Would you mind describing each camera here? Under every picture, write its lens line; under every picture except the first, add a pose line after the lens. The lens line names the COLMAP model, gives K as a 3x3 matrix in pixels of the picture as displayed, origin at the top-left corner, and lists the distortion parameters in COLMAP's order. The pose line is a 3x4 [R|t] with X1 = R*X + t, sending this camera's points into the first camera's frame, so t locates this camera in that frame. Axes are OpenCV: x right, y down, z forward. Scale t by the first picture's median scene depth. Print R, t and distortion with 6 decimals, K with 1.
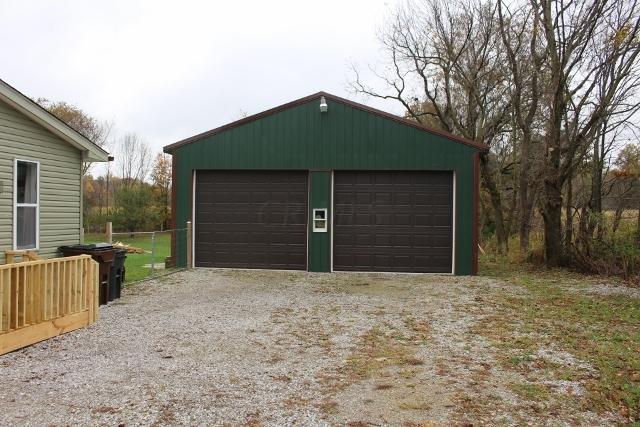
lens RADIAL K [[526.7, 0, 318.8], [0, 526.7, 213.3], [0, 0, 1]] dist [-0.131169, 0.072254]
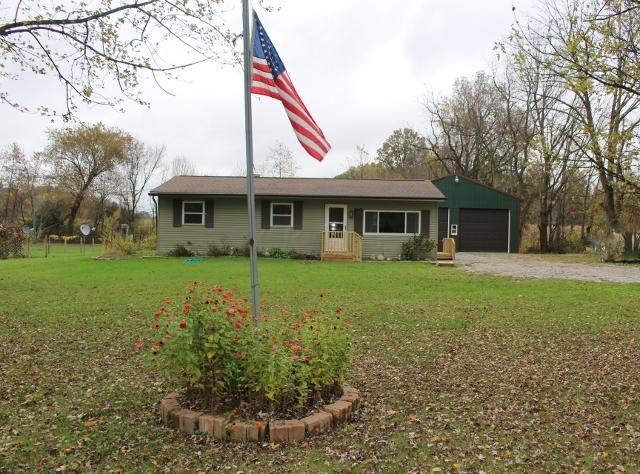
lens RADIAL K [[583.7, 0, 358.3], [0, 583.7, 240.7], [0, 0, 1]] dist [-0.113240, 0.000000]
pose [[0.981157, -0.000142, 0.193210, -0.844502], [-0.004320, 0.999734, 0.022671, 0.005105], [-0.193162, -0.023078, 0.980895, -1.327467]]
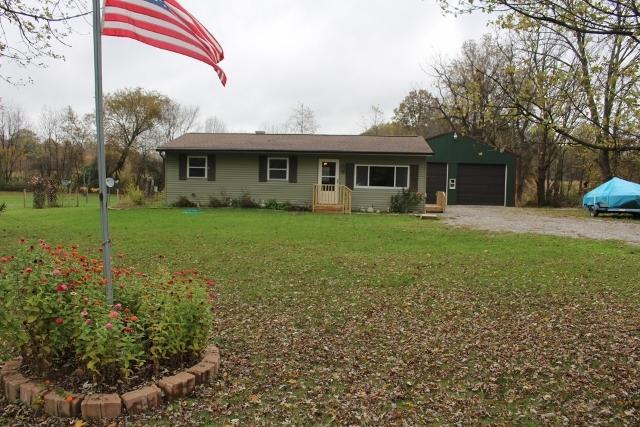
lens RADIAL K [[526.7, 0, 322.2], [0, 526.7, 214.1], [0, 0, 1]] dist [-0.131169, 0.072254]
pose [[0.996741, 0.003328, 0.080594, -0.740111], [-0.008463, 0.997948, 0.063460, 0.004587], [-0.080217, -0.063935, 0.994725, -1.269037]]
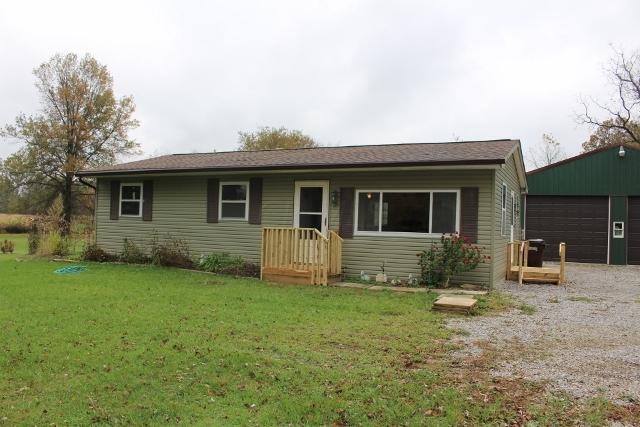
lens RADIAL K [[526.7, 0, 323.8], [0, 526.7, 215.1], [0, 0, 1]] dist [-0.131169, 0.072254]
pose [[0.958539, 0.005683, -0.284905, -0.360136], [-0.012372, 0.999688, -0.021685, 0.012738], [0.284693, 0.024311, 0.958310, -0.561123]]
